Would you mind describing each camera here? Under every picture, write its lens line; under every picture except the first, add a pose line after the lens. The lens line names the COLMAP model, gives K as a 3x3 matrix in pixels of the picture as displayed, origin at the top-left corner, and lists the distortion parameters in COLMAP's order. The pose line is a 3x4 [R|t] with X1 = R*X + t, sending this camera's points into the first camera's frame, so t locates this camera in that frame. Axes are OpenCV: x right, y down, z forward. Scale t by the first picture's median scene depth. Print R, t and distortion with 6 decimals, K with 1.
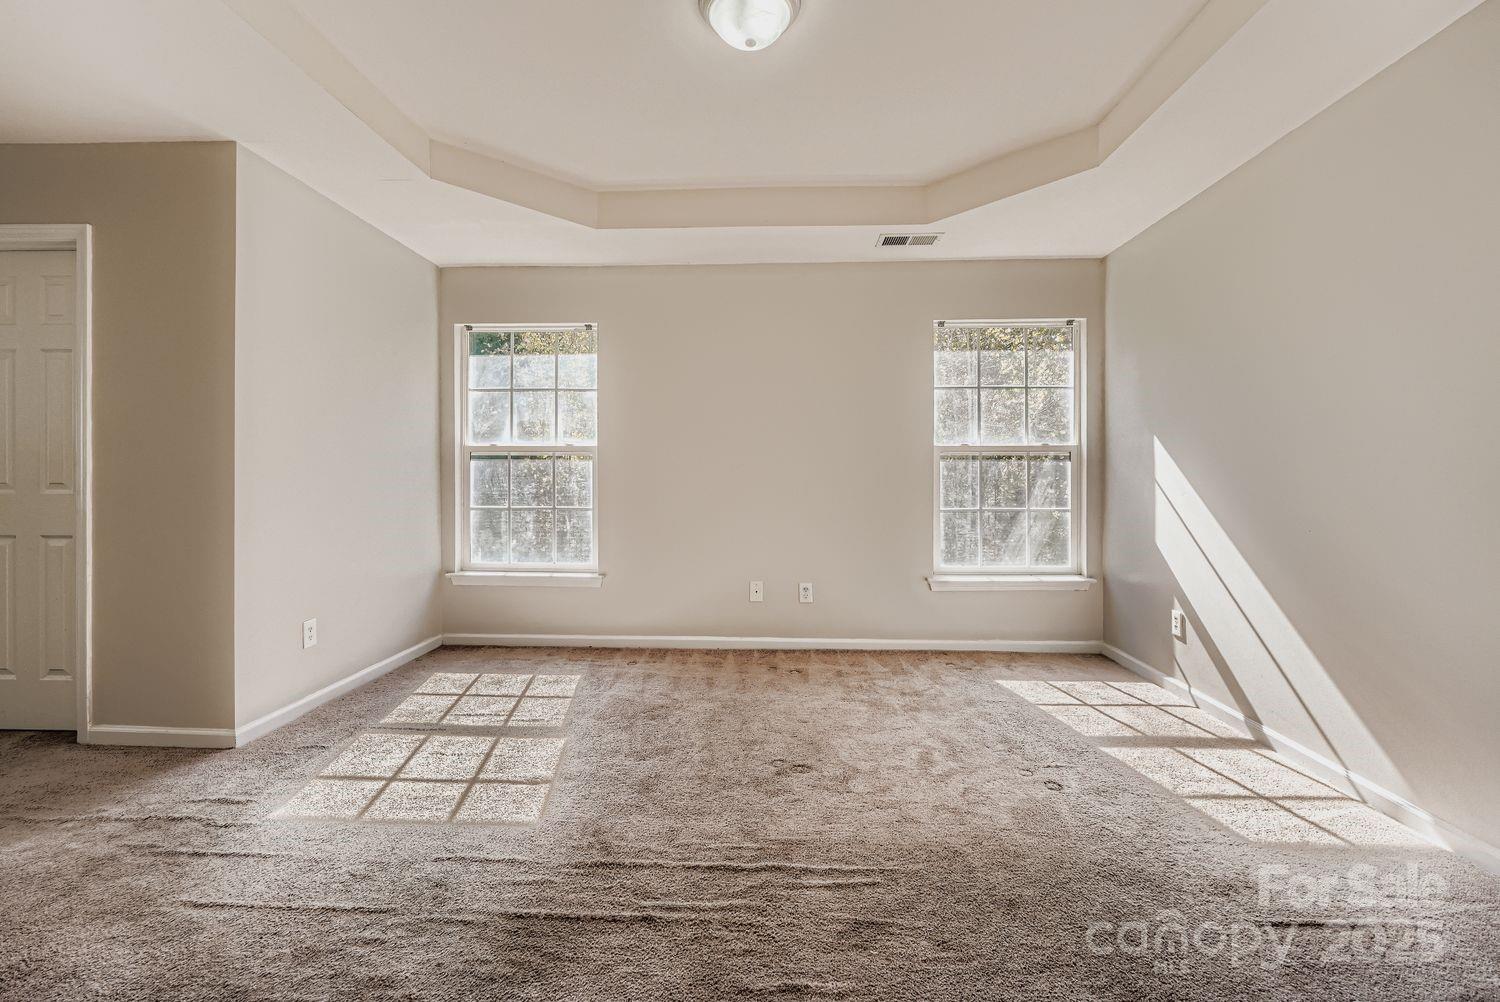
lens RADIAL K [[642.3, 0, 751.1], [0, 642.3, 475.3], [0, 0, 1]] dist [-0.015568, 0.007984]
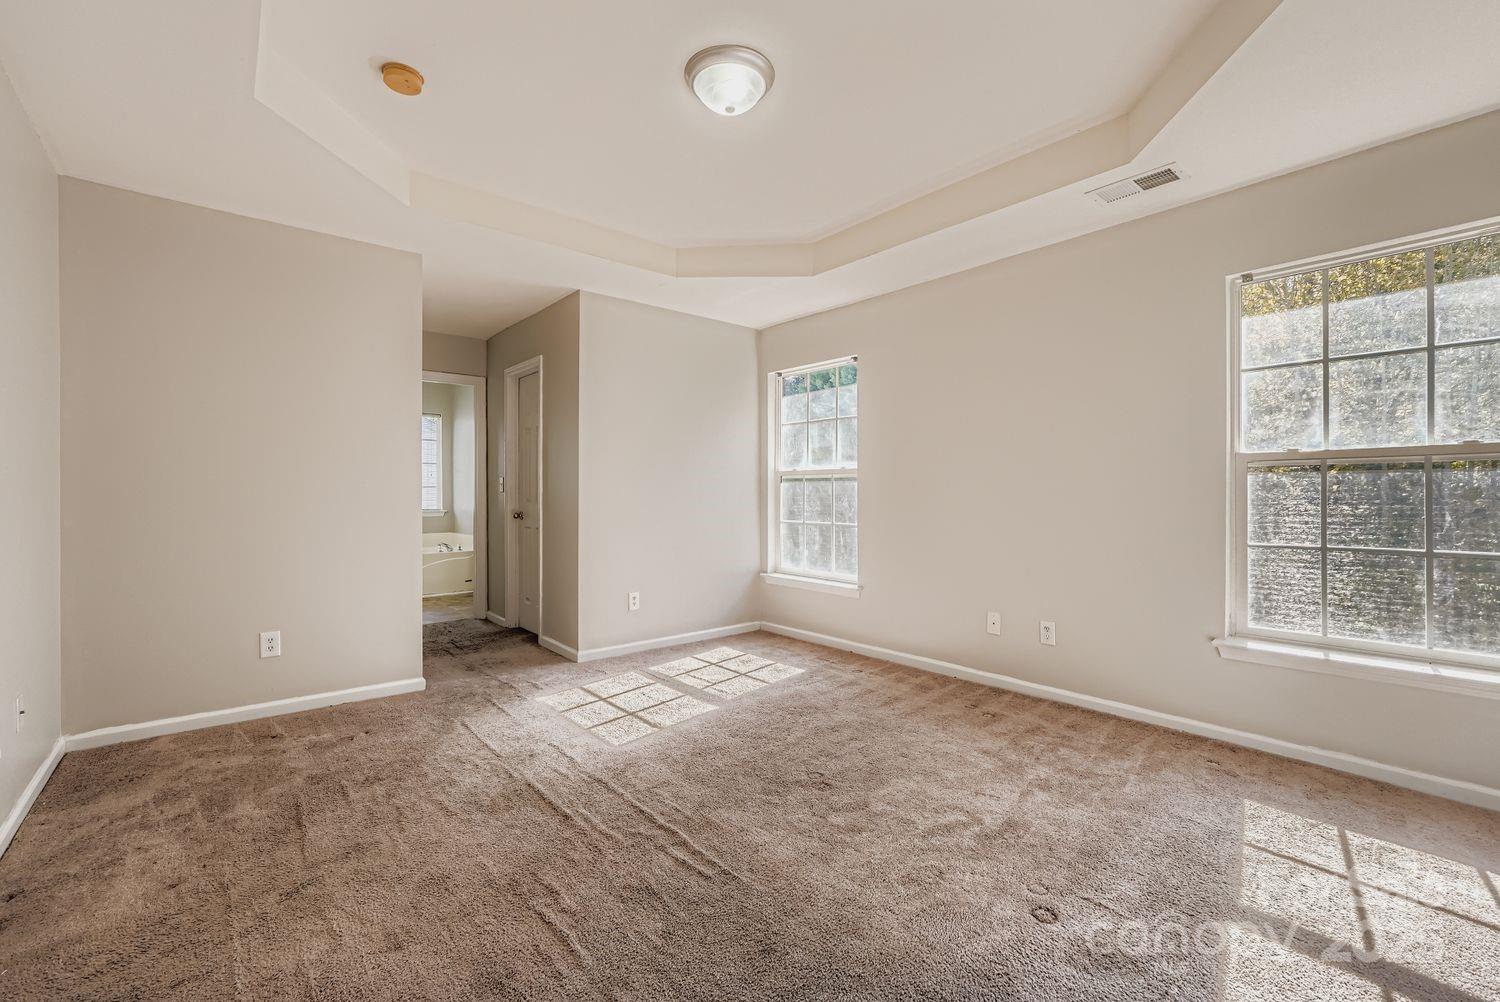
lens RADIAL K [[635.3, 0, 748.4], [0, 635.3, 493.0], [0, 0, 1]] dist [-0.006322, 0.000380]
pose [[0.680765, -0.002100, -0.732498, 0.581973], [0.000126, 0.999996, -0.002750, -0.000832], [0.732501, 0.001780, 0.680763, 0.185363]]
